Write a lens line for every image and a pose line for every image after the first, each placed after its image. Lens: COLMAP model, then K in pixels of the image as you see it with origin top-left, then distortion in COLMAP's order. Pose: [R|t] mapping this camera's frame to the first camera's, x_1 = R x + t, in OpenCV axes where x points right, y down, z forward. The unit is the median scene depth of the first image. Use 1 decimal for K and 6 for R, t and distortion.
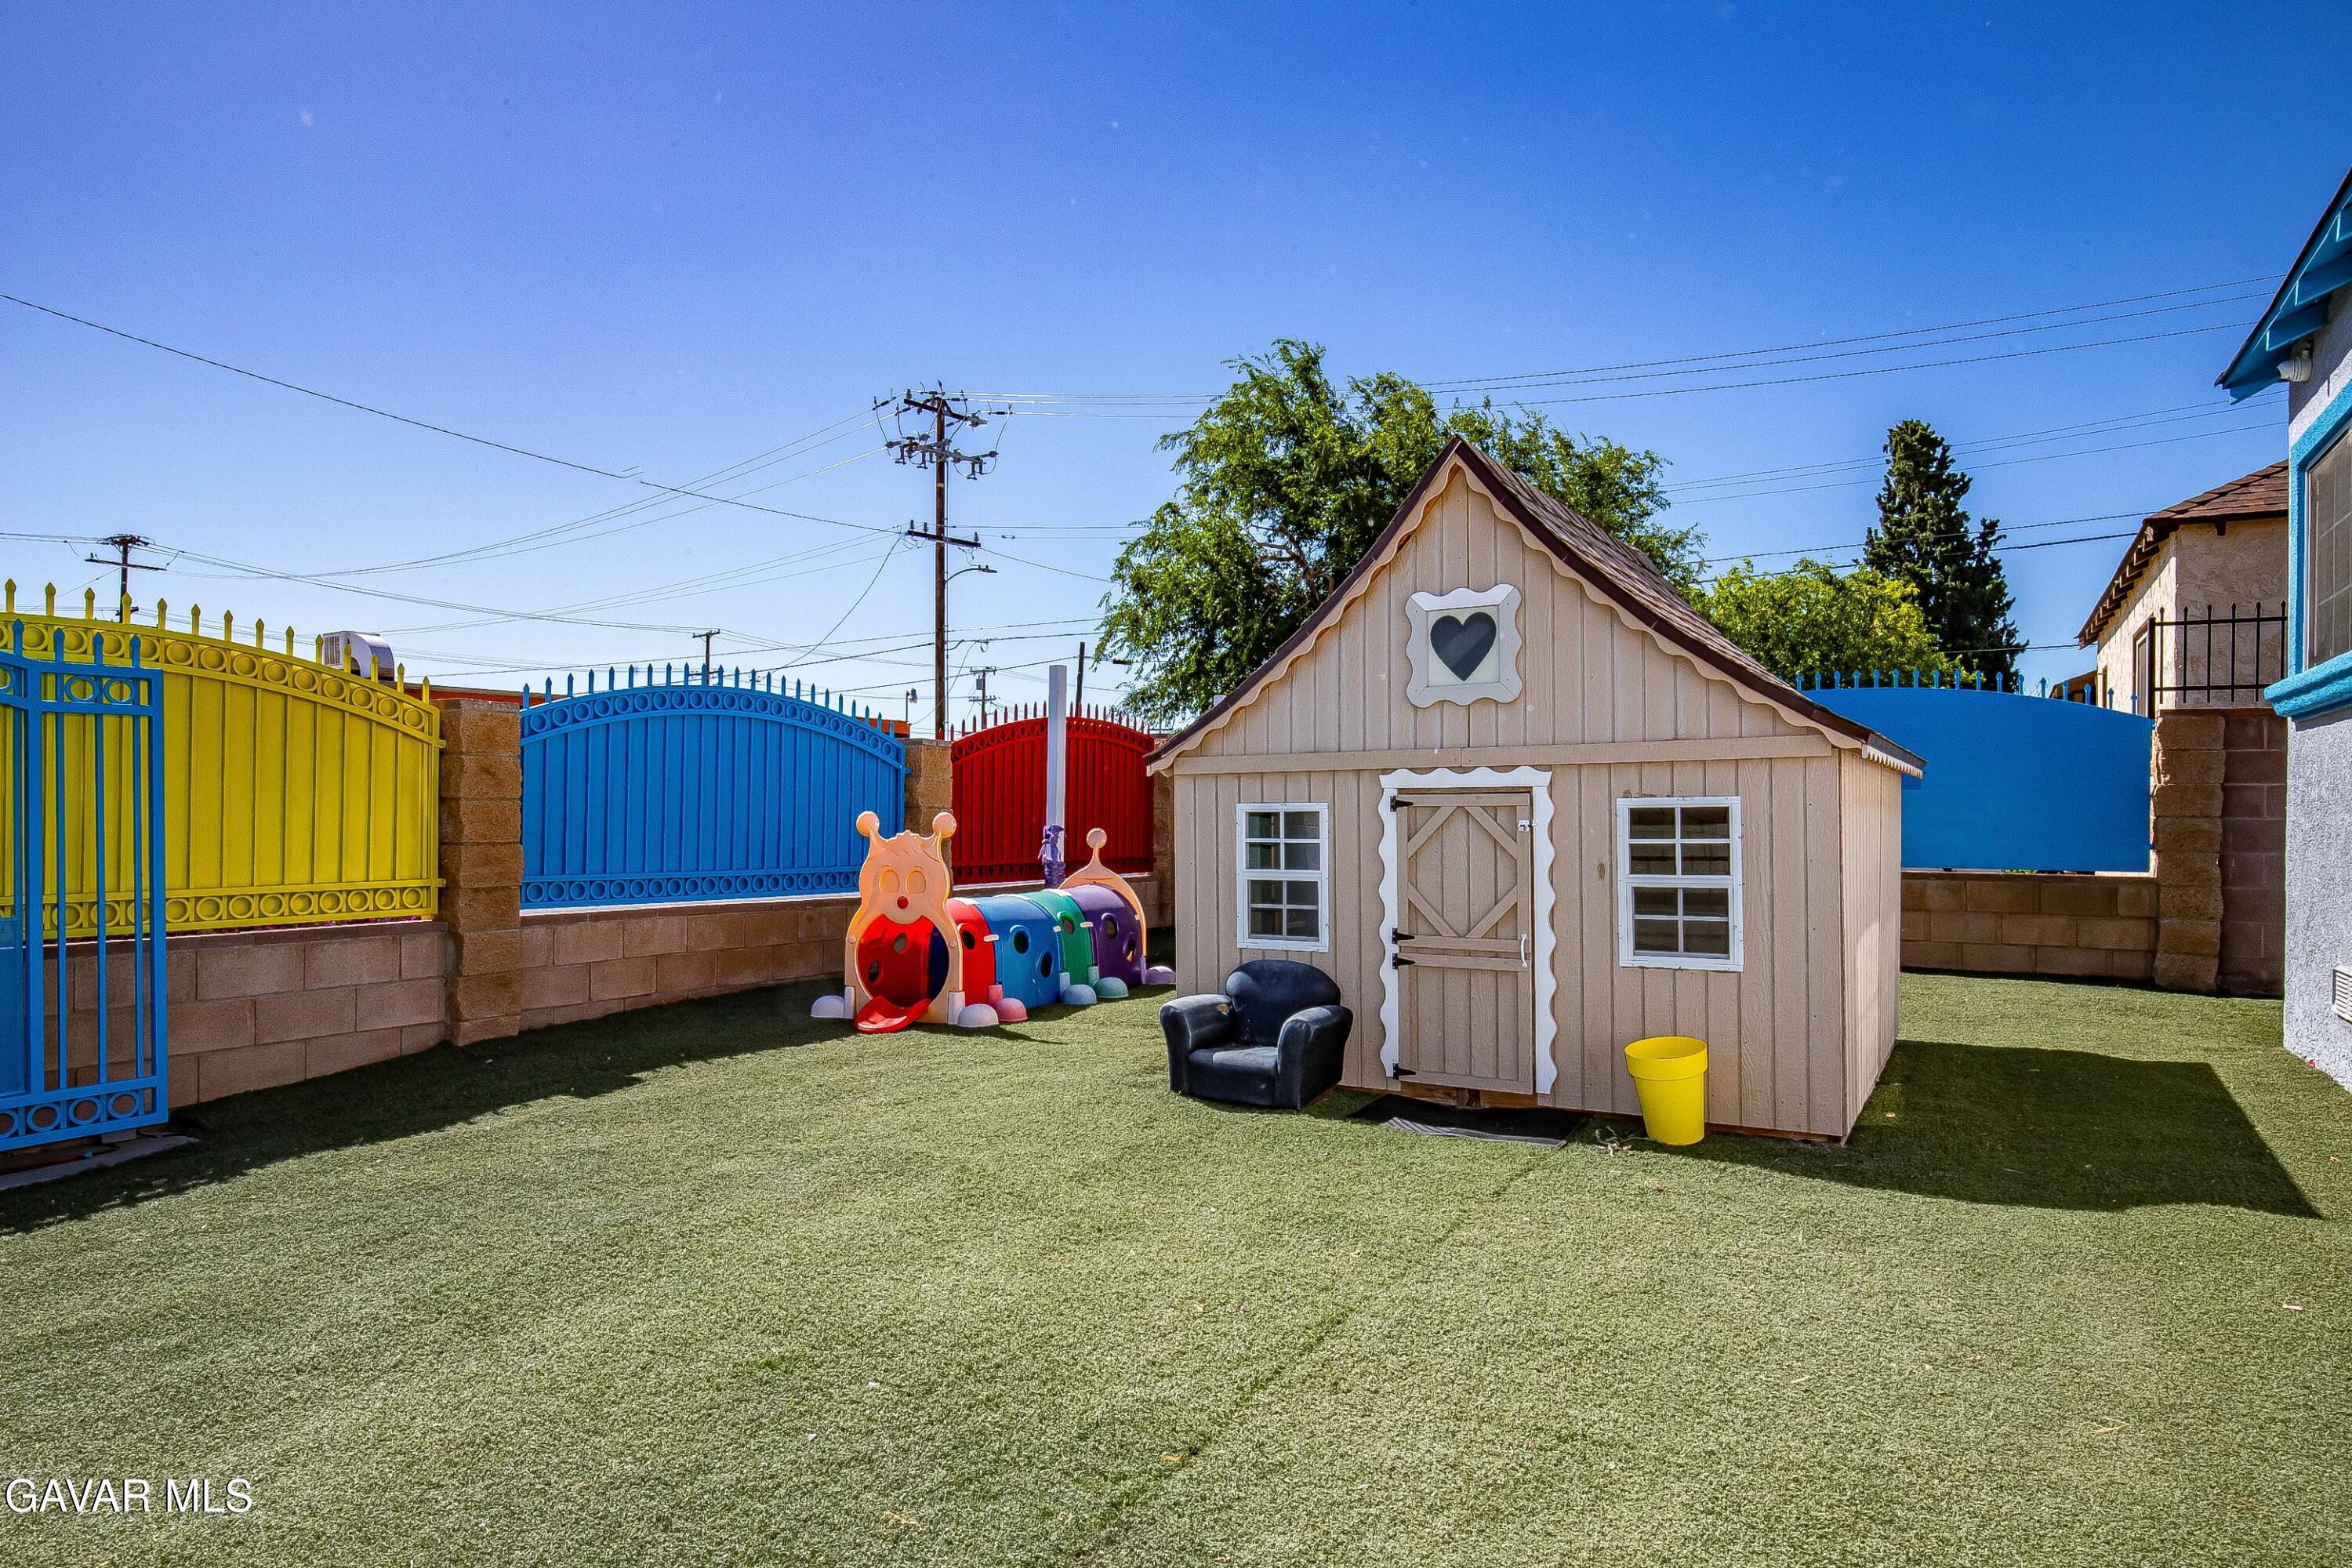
lens RADIAL K [[1327.5, 0, 1176.0], [0, 1327.5, 784.0], [0, 0, 1]] dist [-0.000312, -0.000145]
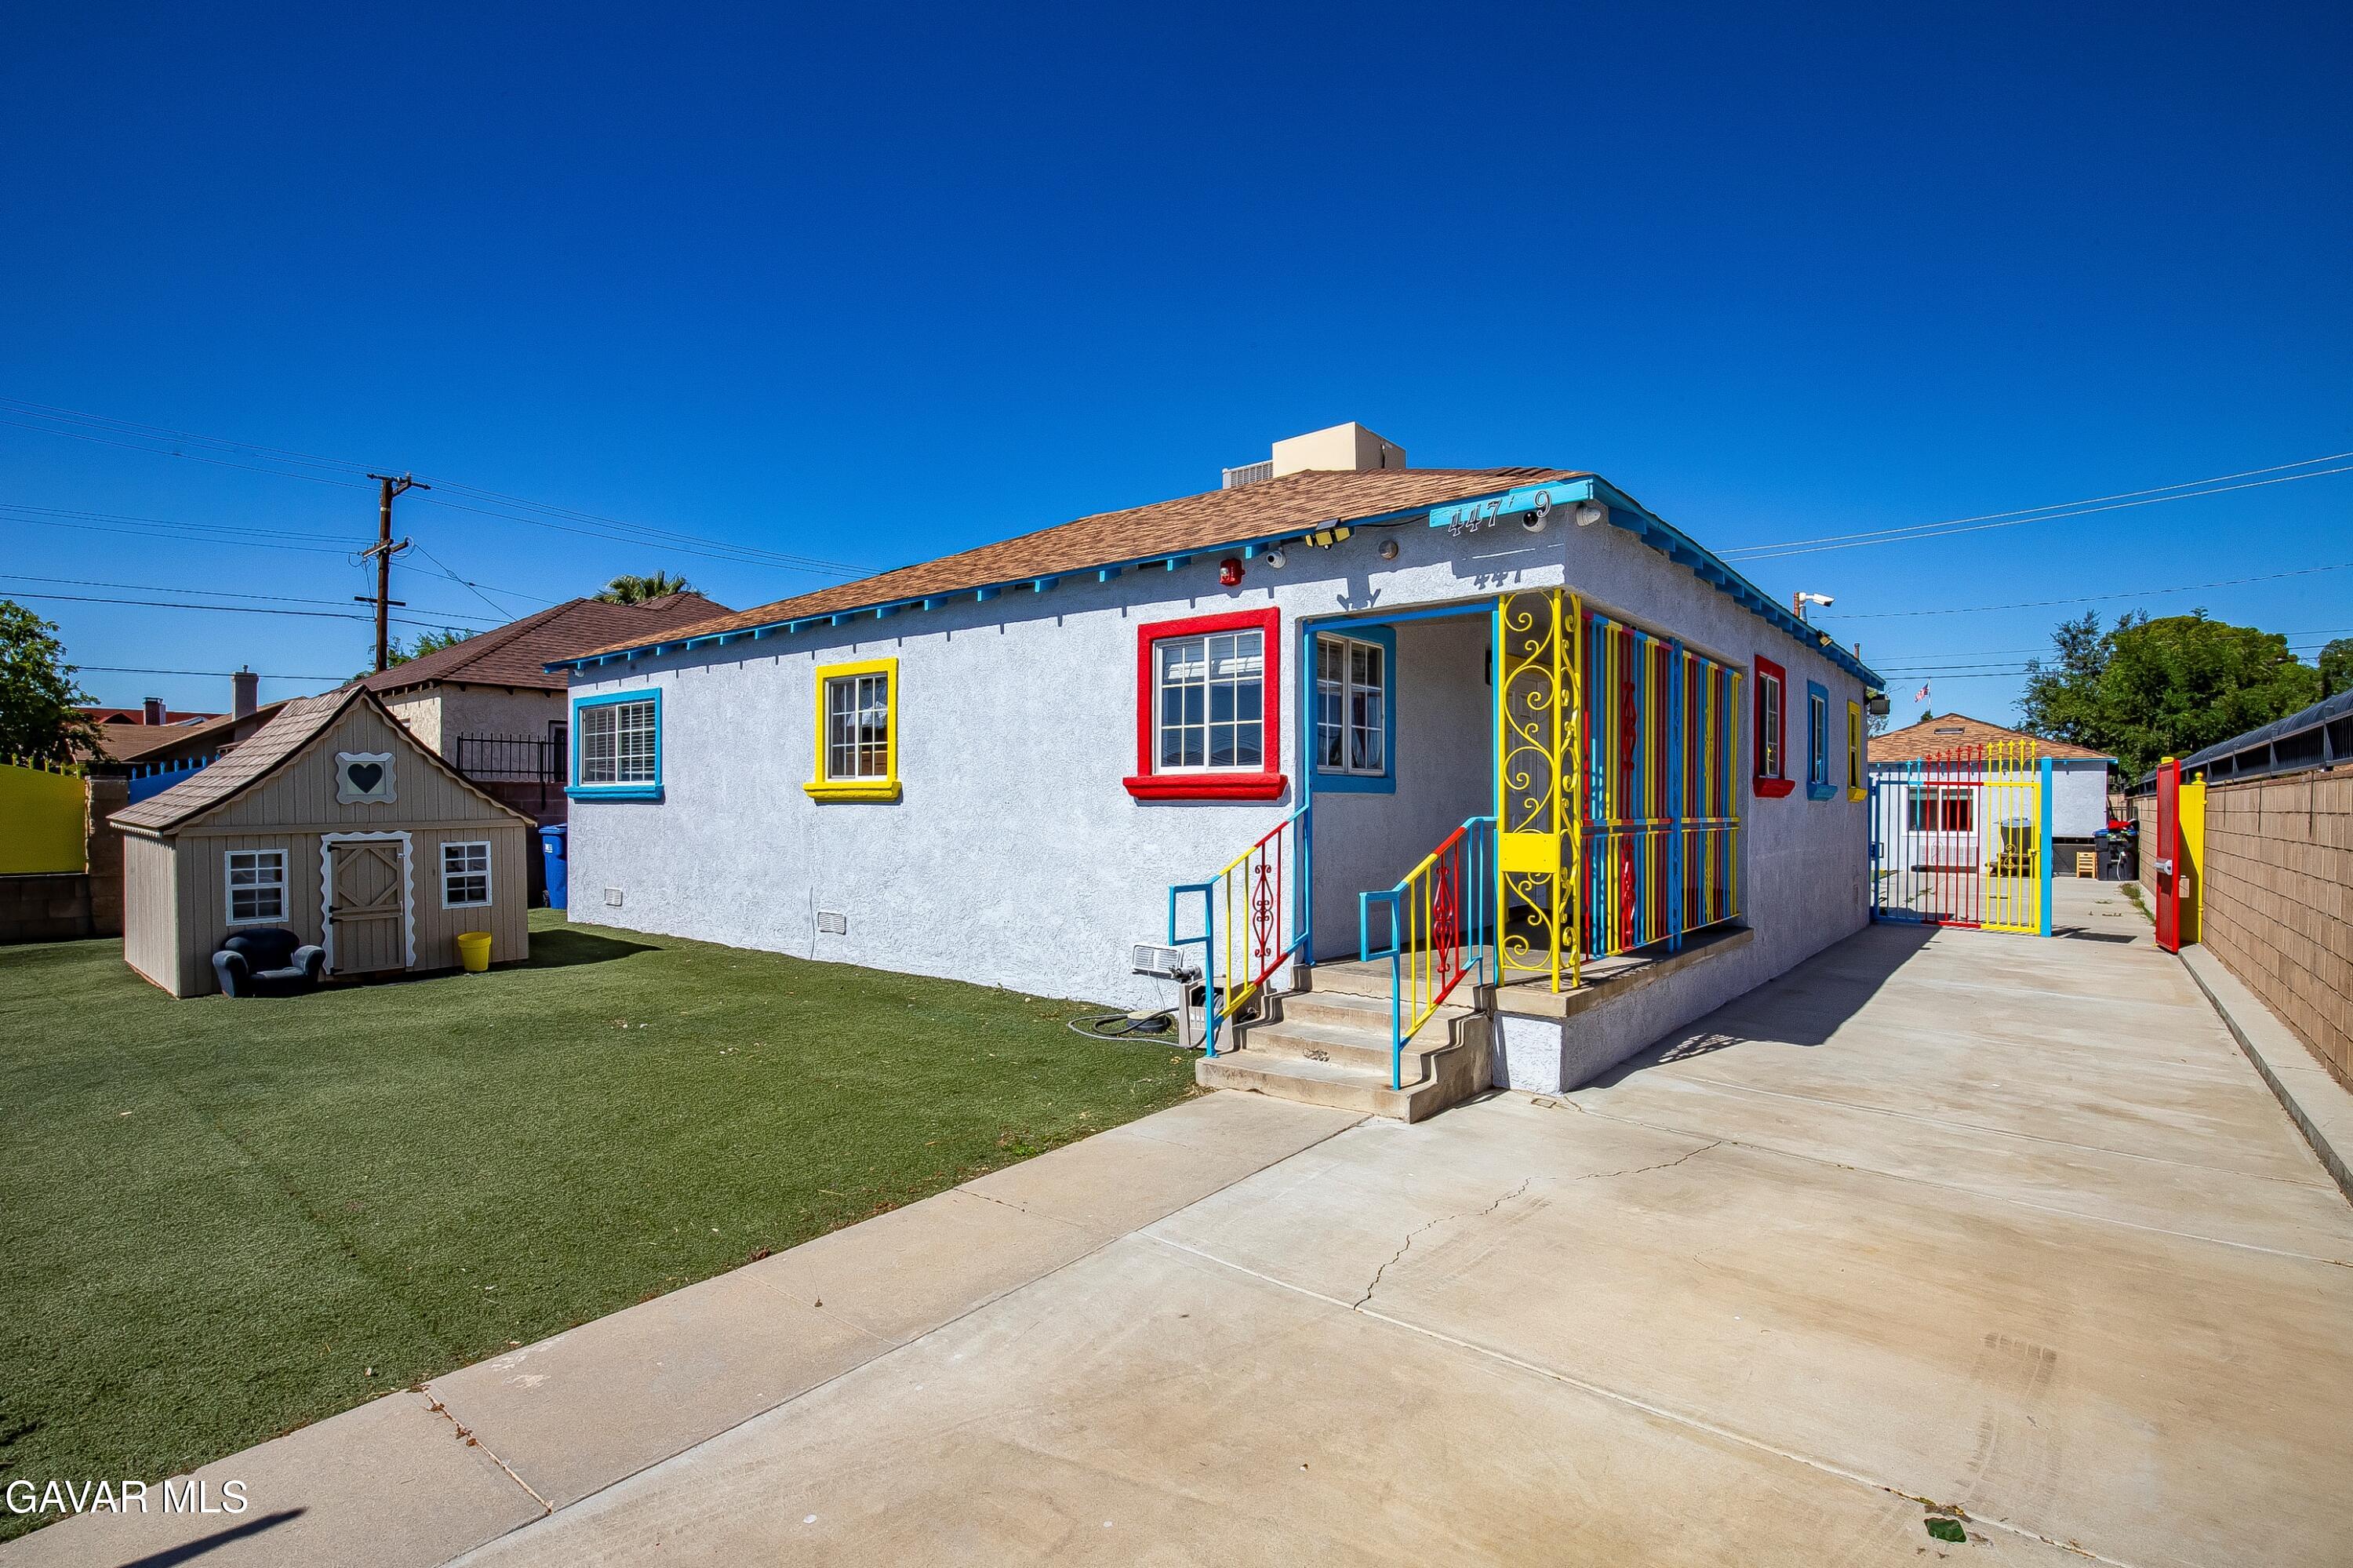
lens RADIAL K [[1140.7, 0, 1176.5], [0, 1140.7, 784.0], [0, 0, 1]] dist [-0.002225, -0.000494]
pose [[0.163285, 0.012268, 0.986503, -1.488870], [-0.012814, 0.999865, -0.010314, -0.091797], [-0.986496, -0.010957, 0.163420, -0.692355]]
